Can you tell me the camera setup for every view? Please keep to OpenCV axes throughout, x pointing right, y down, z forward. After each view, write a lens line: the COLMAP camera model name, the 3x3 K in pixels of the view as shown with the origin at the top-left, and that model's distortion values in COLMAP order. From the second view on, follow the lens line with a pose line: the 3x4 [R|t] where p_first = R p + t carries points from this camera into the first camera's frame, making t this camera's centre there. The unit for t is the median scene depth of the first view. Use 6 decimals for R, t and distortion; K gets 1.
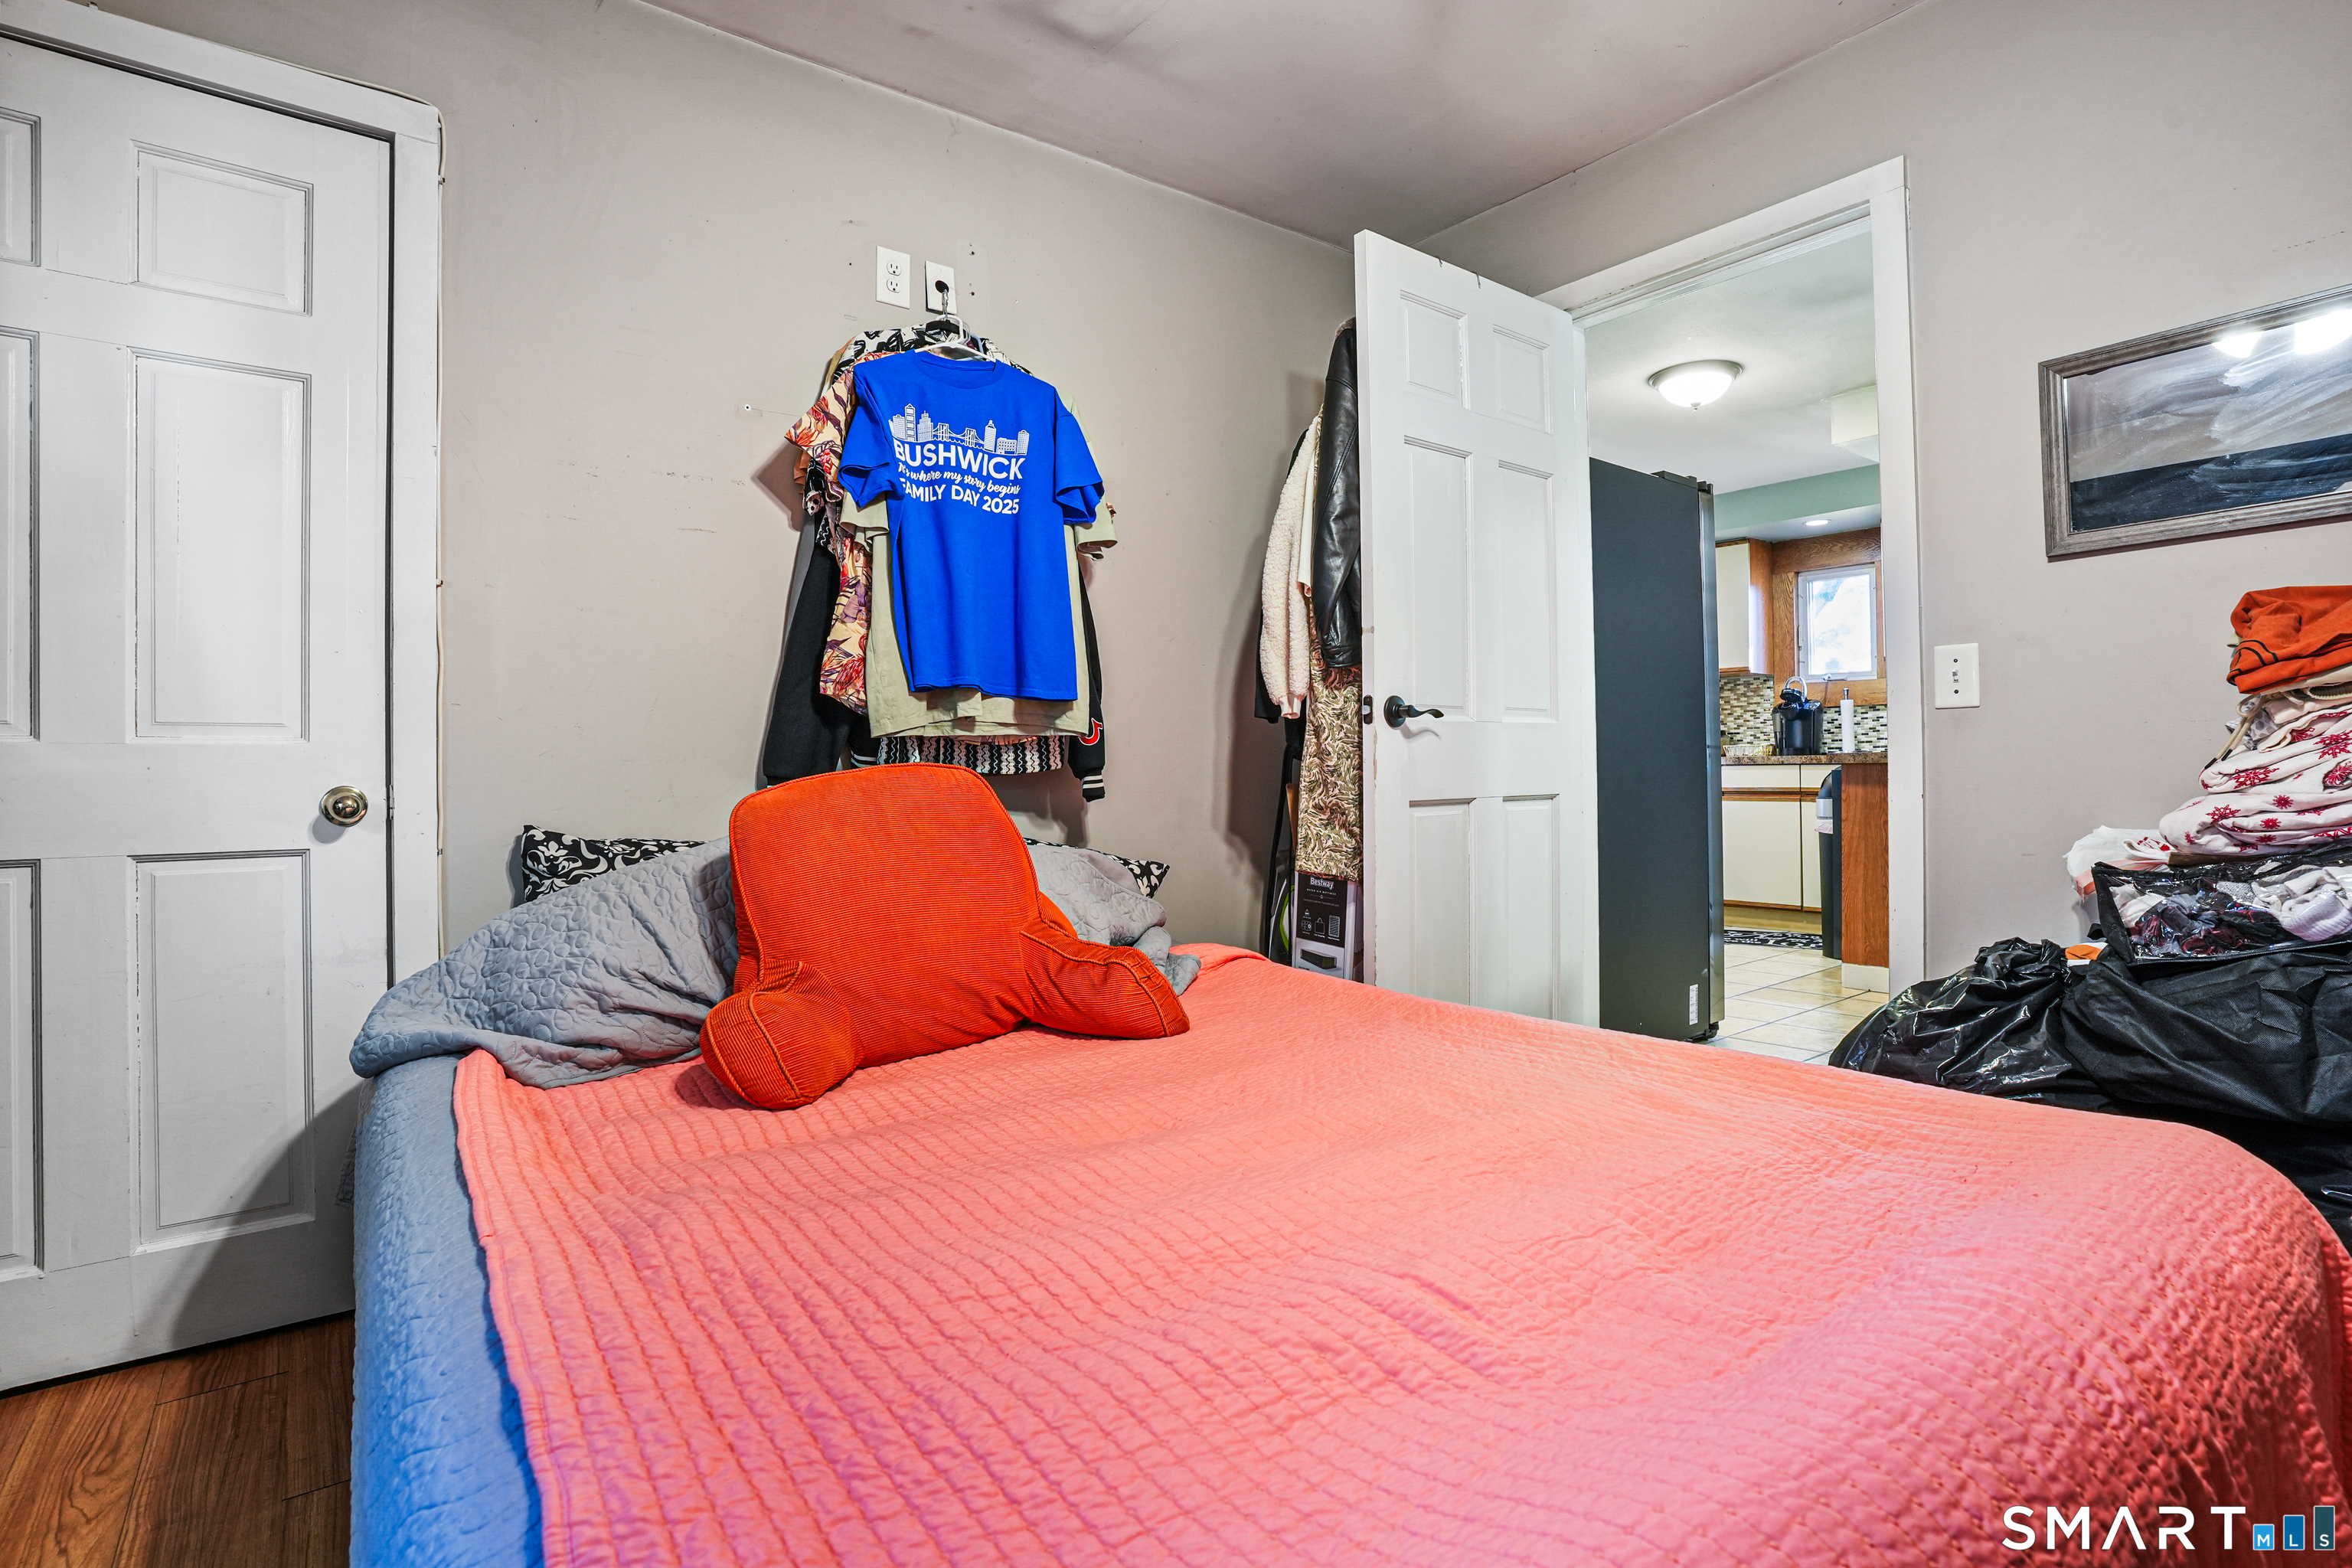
lens RADIAL K [[1161.9, 0, 1181.2], [0, 1161.9, 757.9], [0, 0, 1]] dist [-0.075176, 0.033259]
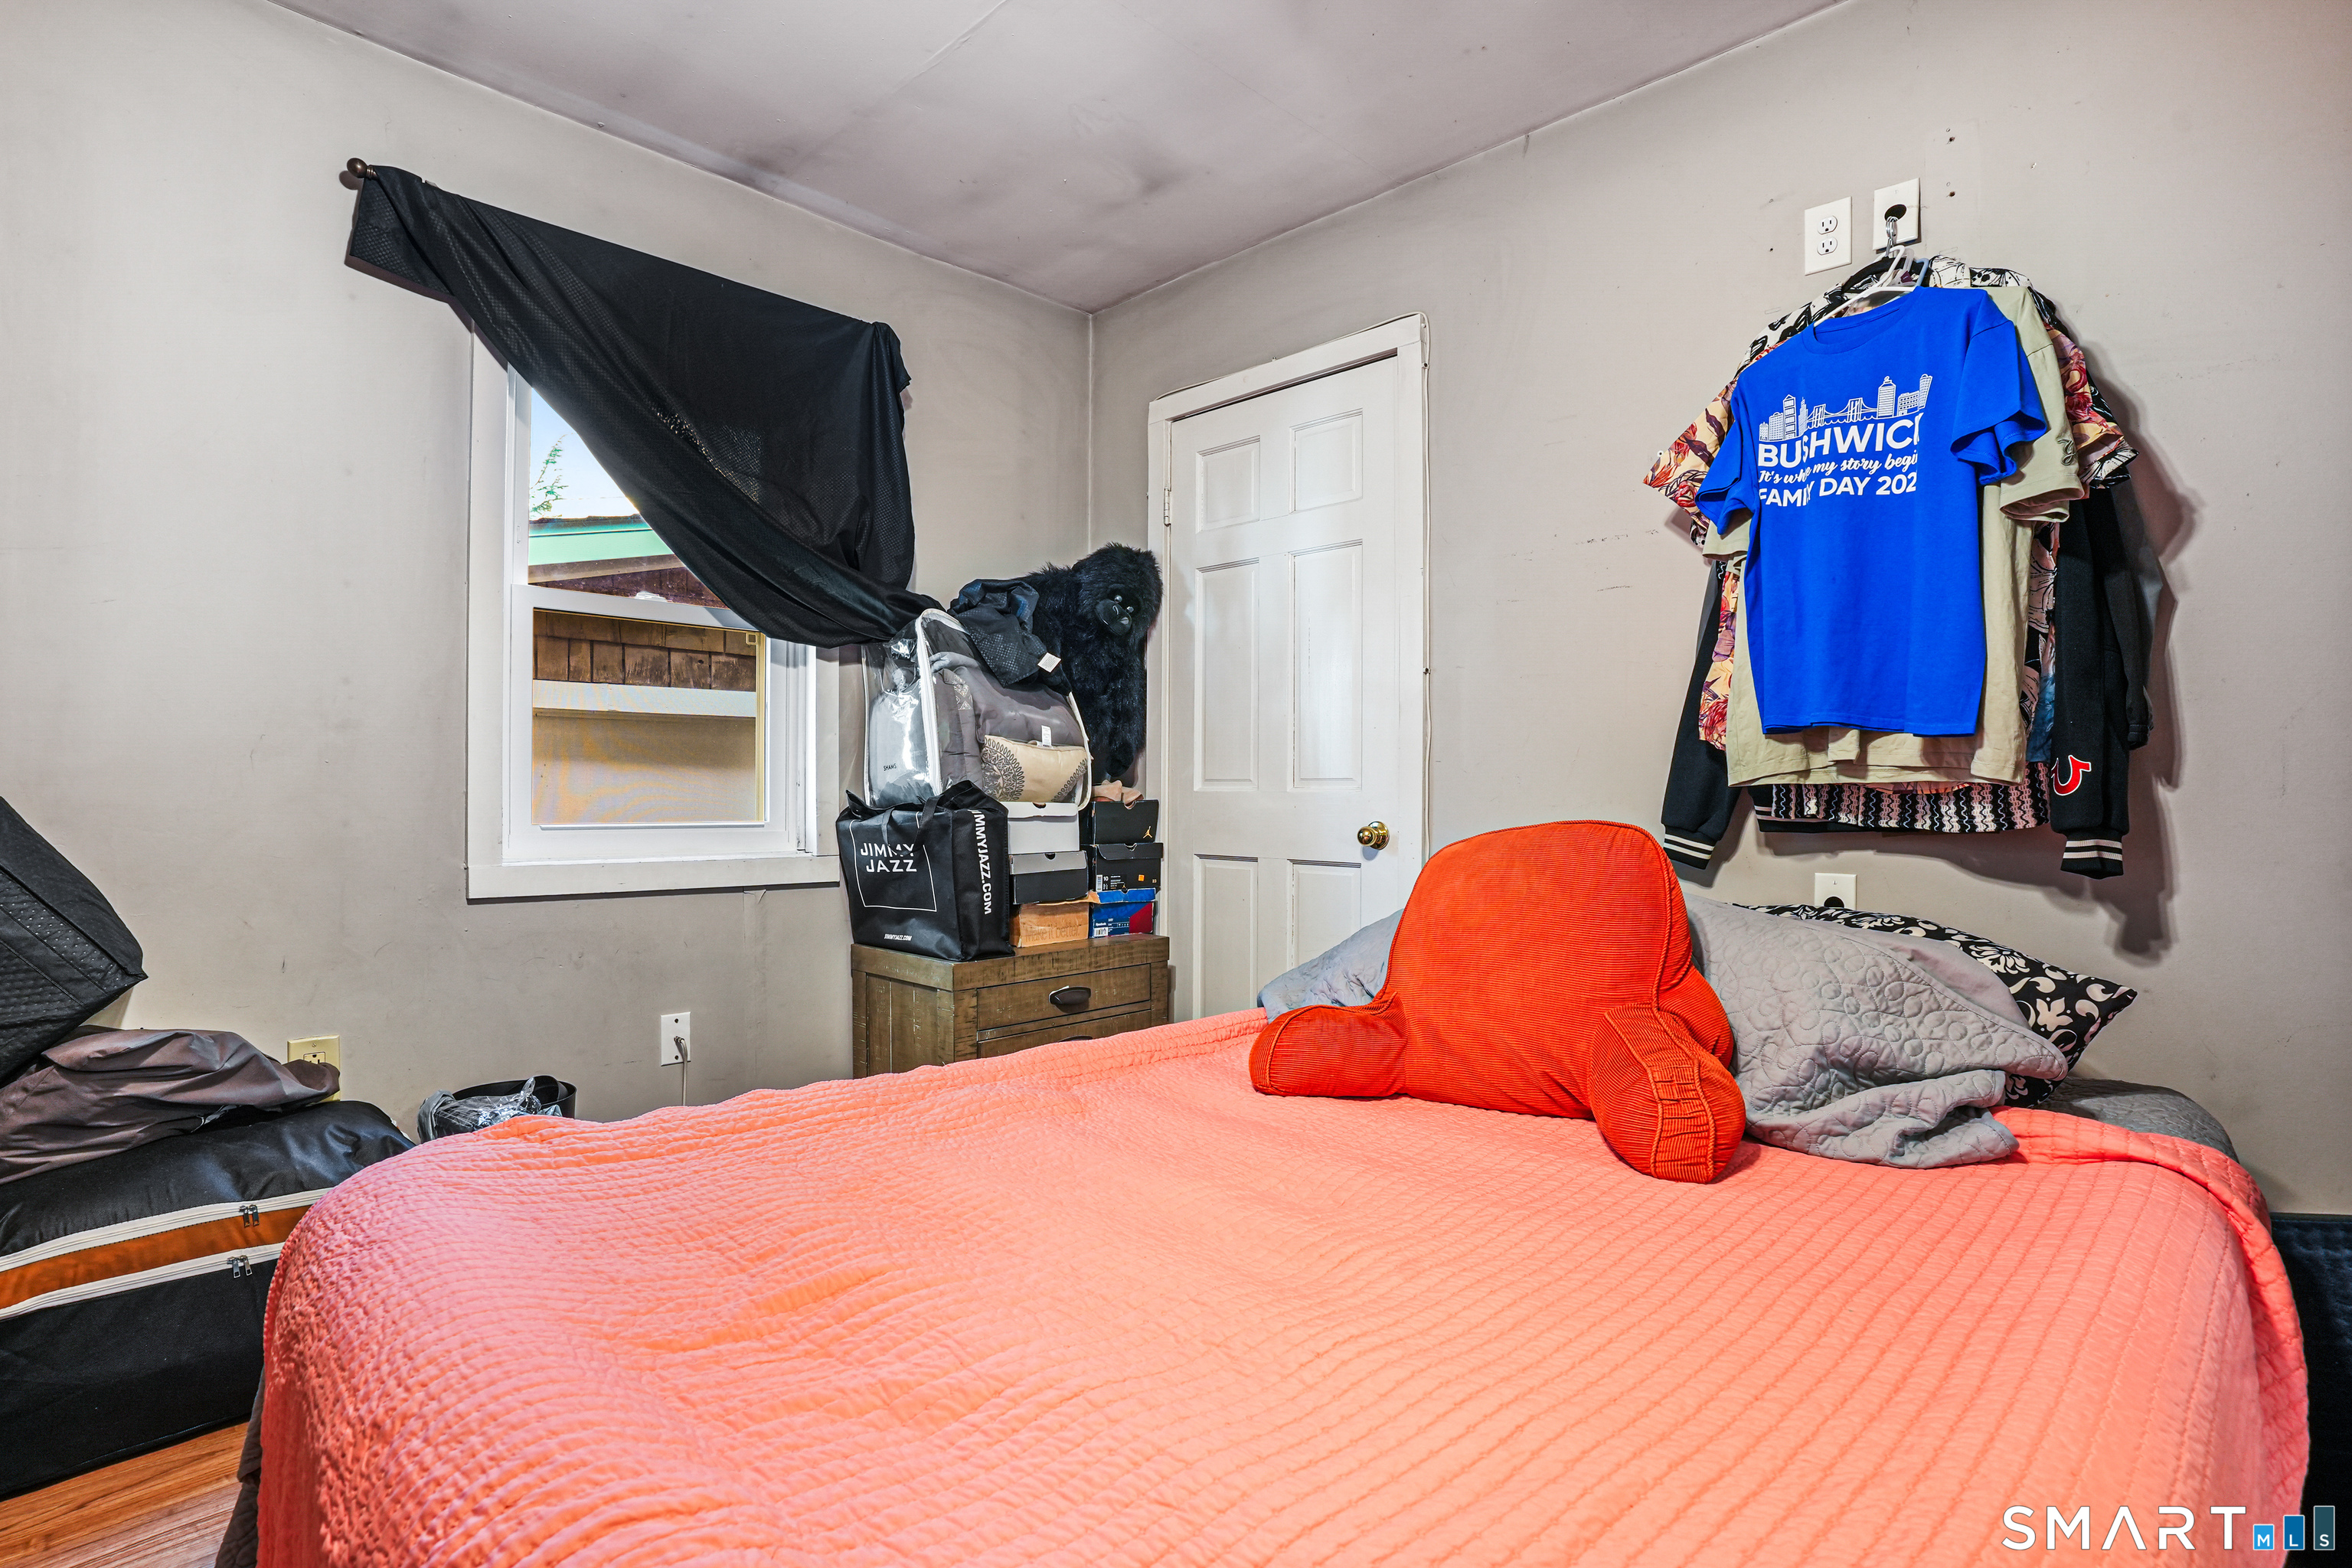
lens RADIAL K [[1161.9, 0, 1184.0], [0, 1161.9, 802.3], [0, 0, 1]] dist [-0.075176, 0.033259]
pose [[0.138140, 0.024466, -0.990110, 0.534626], [0.010339, 0.999605, 0.026144, -0.031467], [0.990359, -0.013848, 0.137833, 0.428757]]
